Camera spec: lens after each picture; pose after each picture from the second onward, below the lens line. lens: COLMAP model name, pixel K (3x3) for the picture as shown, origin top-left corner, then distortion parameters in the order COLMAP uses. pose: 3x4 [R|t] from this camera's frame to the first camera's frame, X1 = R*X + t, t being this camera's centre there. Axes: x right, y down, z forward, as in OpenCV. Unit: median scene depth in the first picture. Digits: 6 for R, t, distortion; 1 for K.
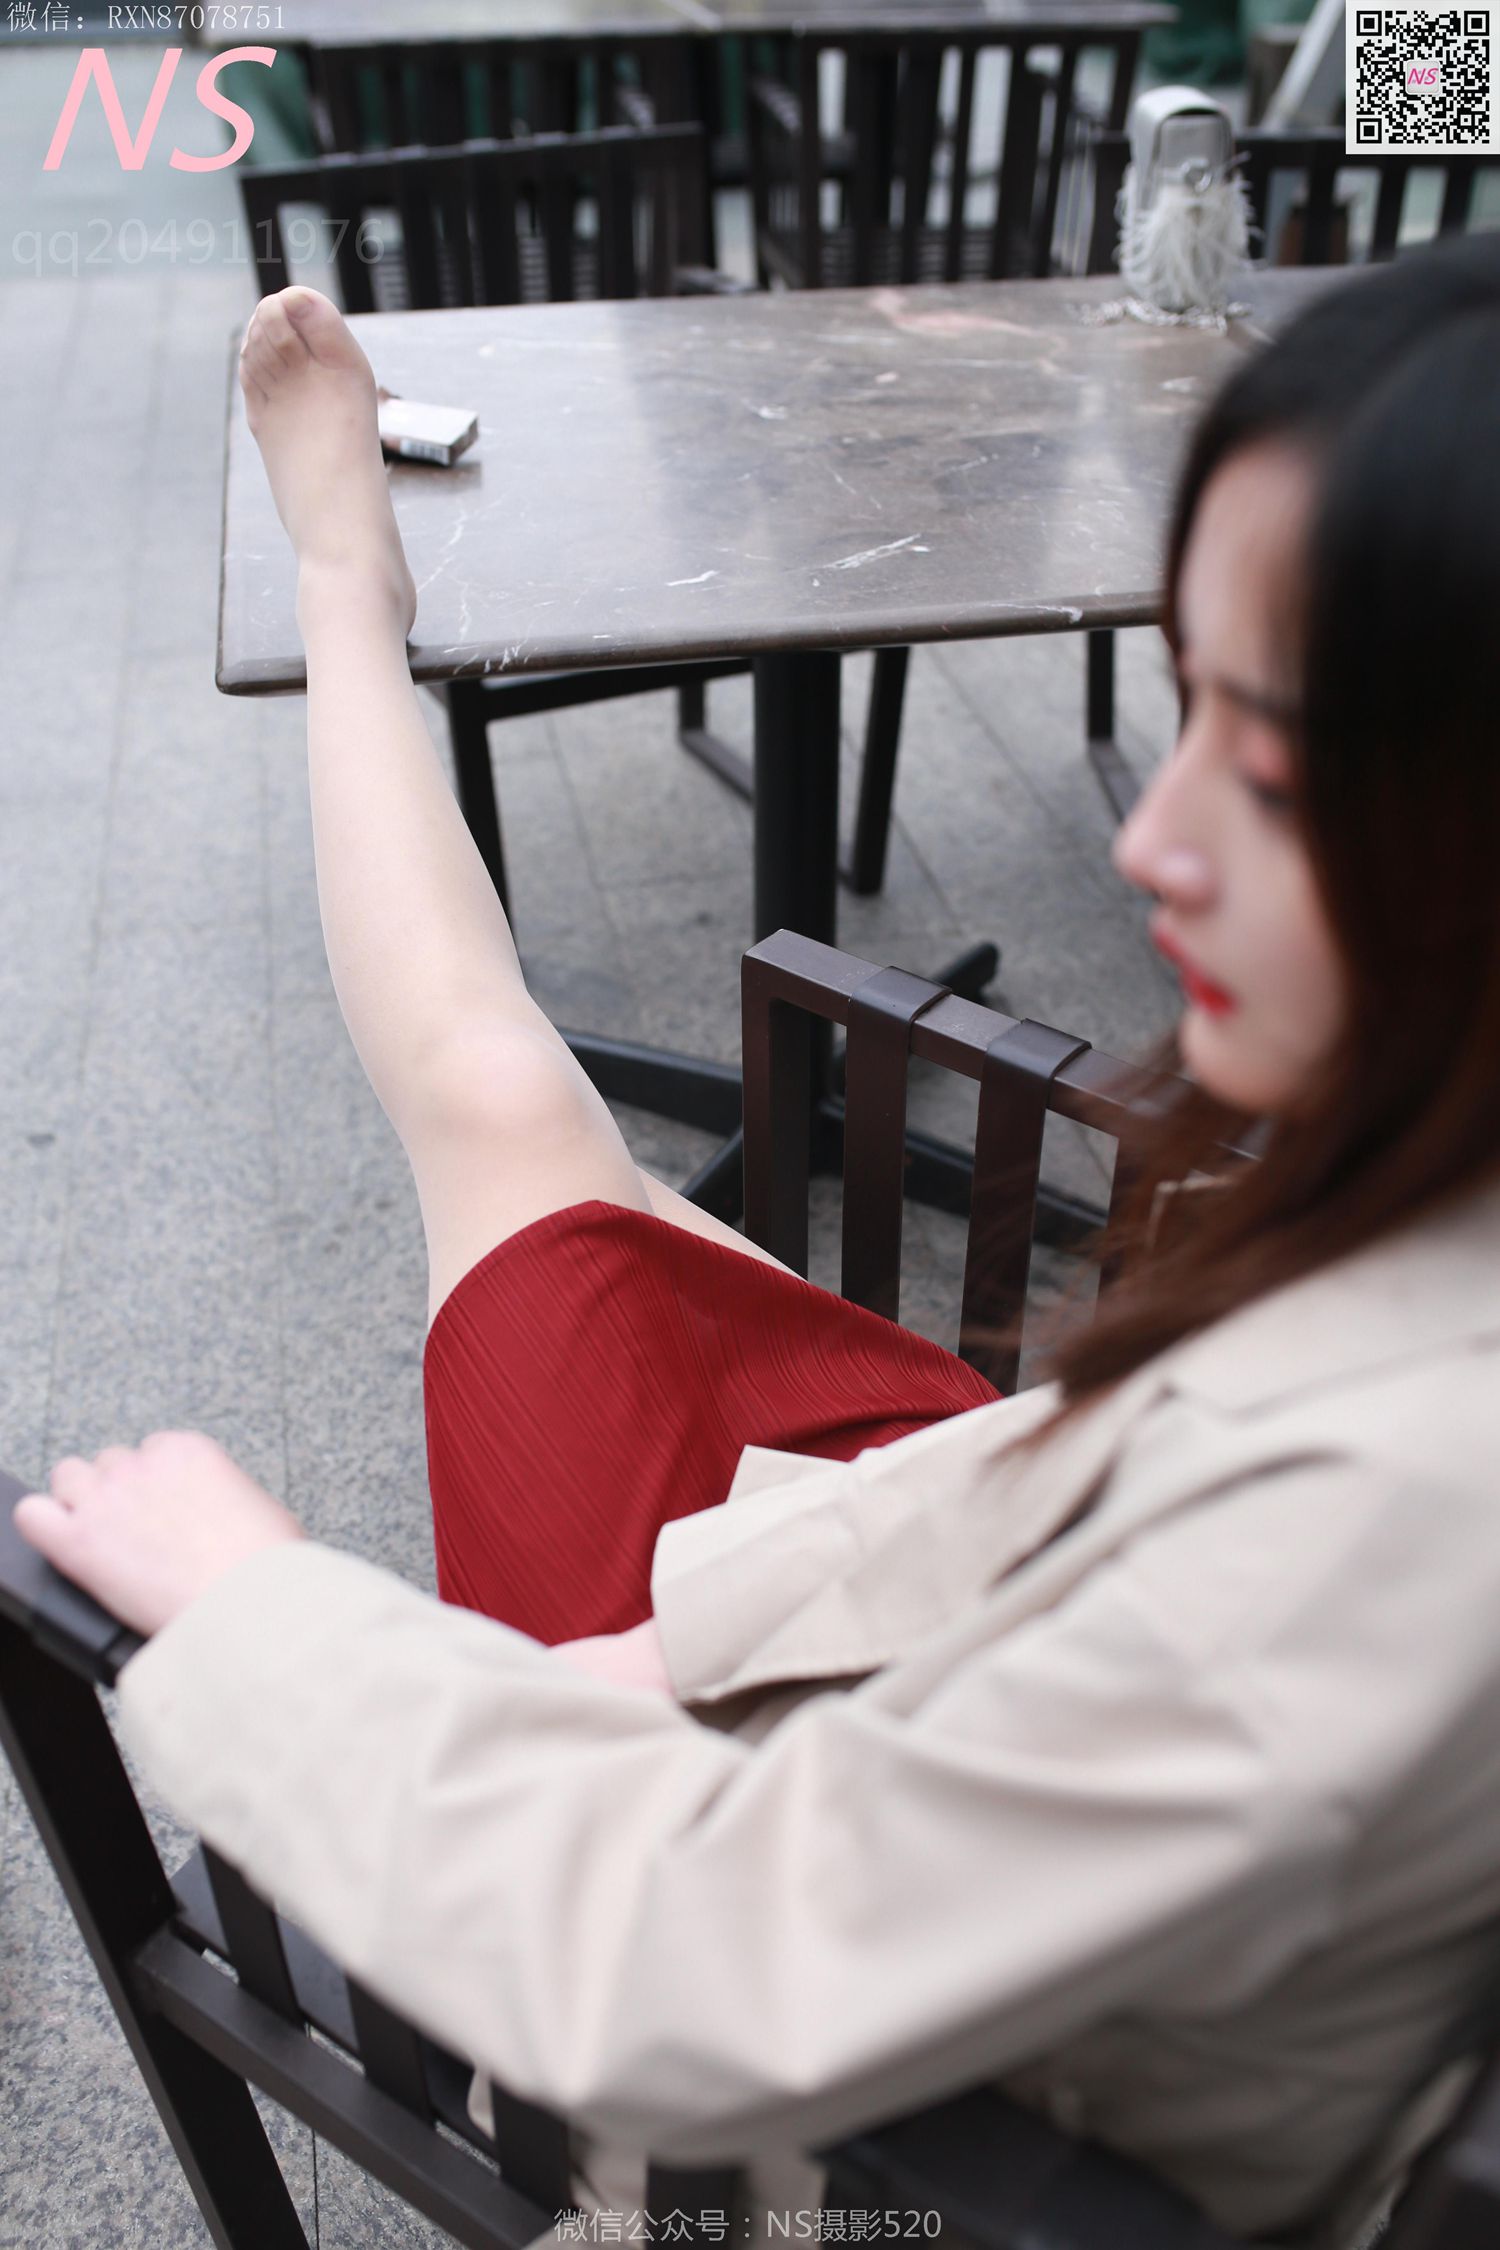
lens RADIAL K [[2182.3, 0, 763.7], [0, 2182.3, 1124.3], [0, 0, 1]] dist [-0.013792, 0.000000]
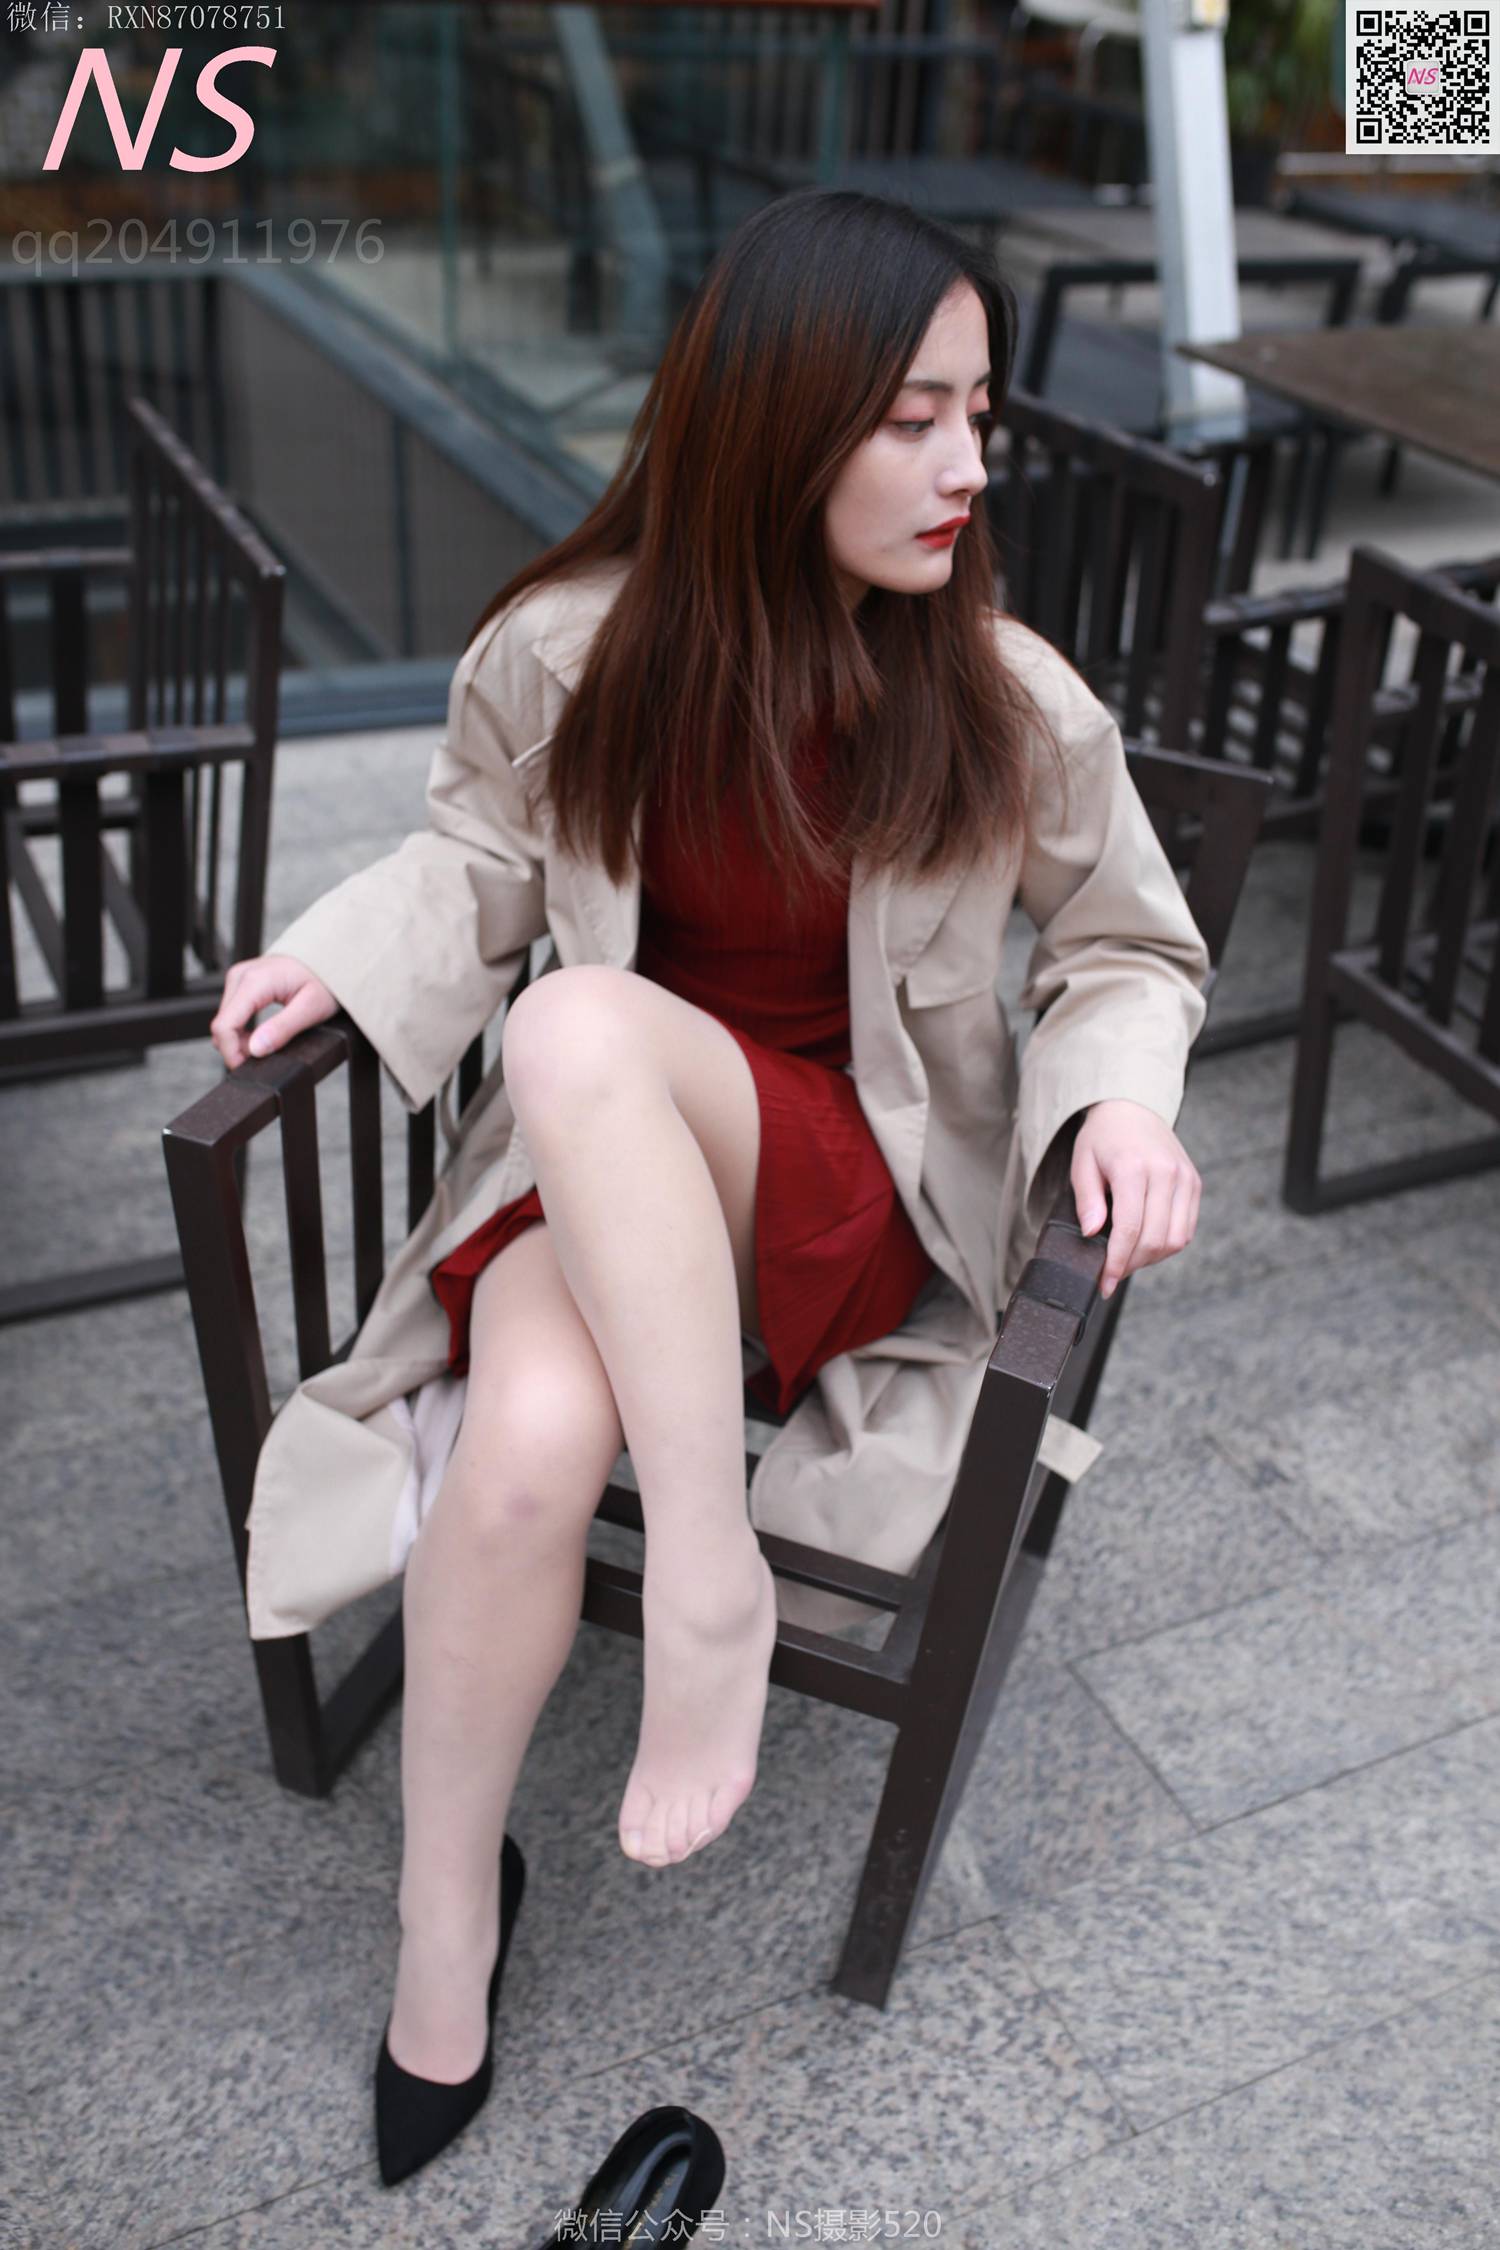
lens RADIAL K [[2182.3, 0, 750.1], [0, 2182.3, 1130.0], [0, 0, 1]] dist [-0.013792, 0.000000]
pose [[-0.252528, -0.539492, 0.803230, -0.736544], [0.468593, 0.658104, 0.589339, -0.466769], [-0.846552, 0.525212, 0.086612, 0.489665]]
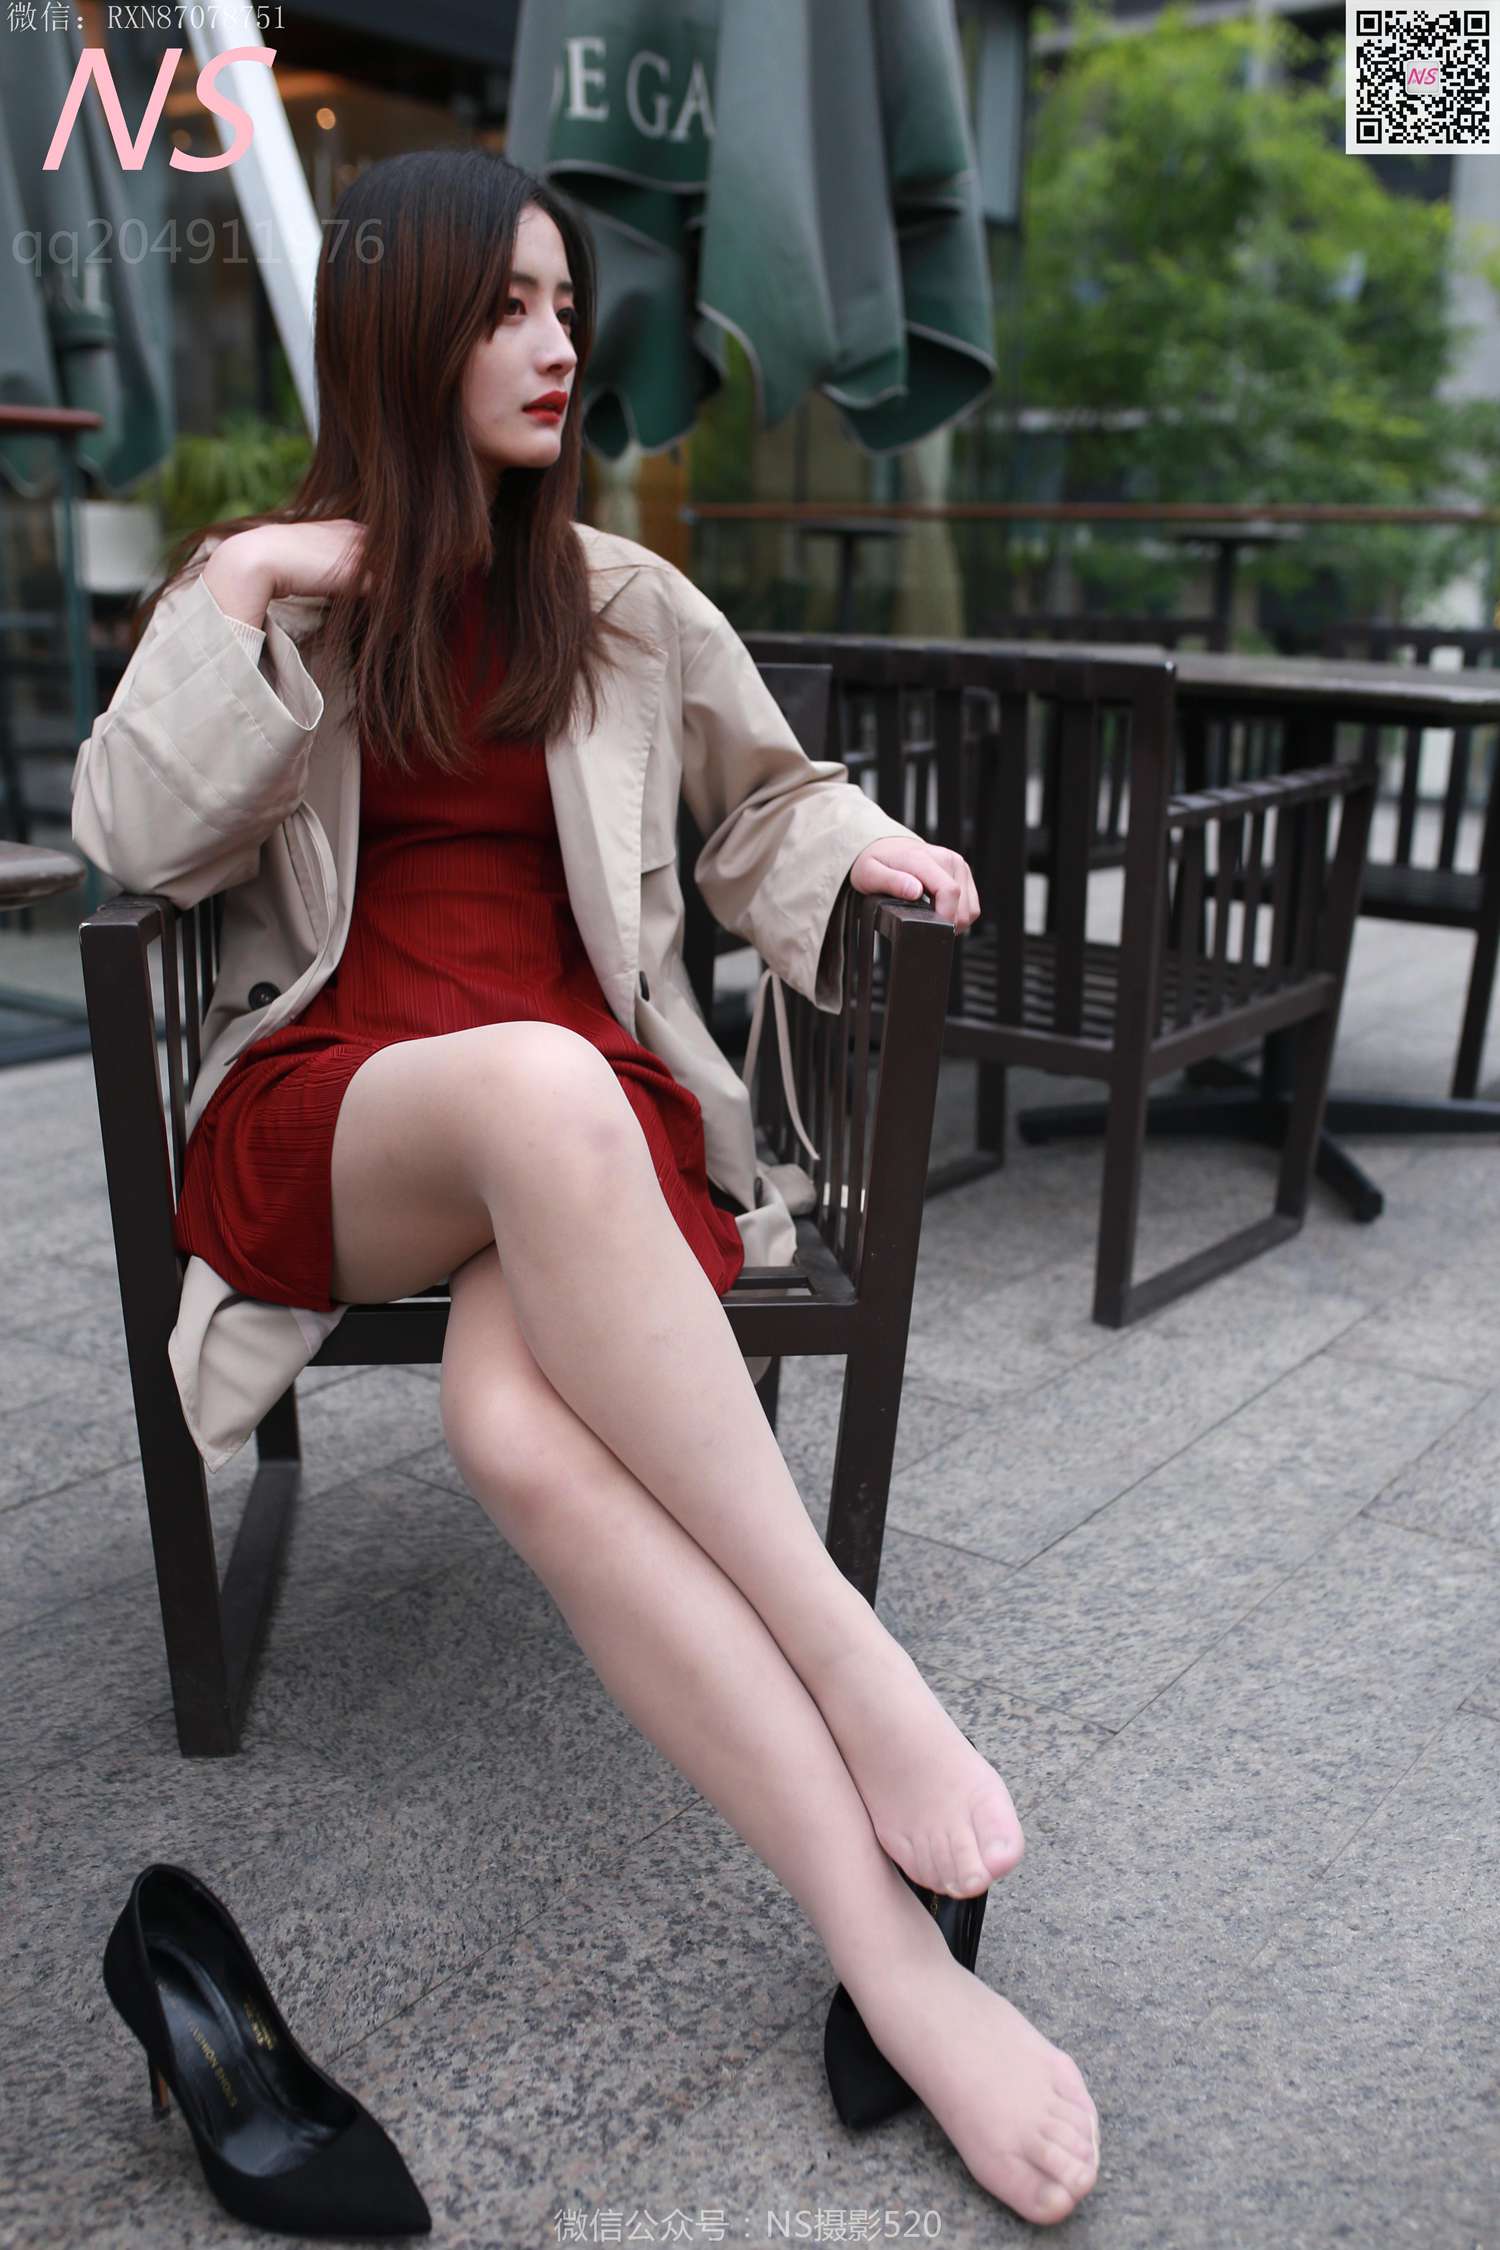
lens RADIAL K [[2182.3, 0, 757.7], [0, 2182.3, 1129.6], [0, 0, 1]] dist [-0.013792, 0.000000]
pose [[-0.675620, -0.196953, 0.710456, -0.817581], [0.384538, 0.728051, 0.567514, -0.402988], [-0.629022, 0.656621, -0.416150, 1.007969]]
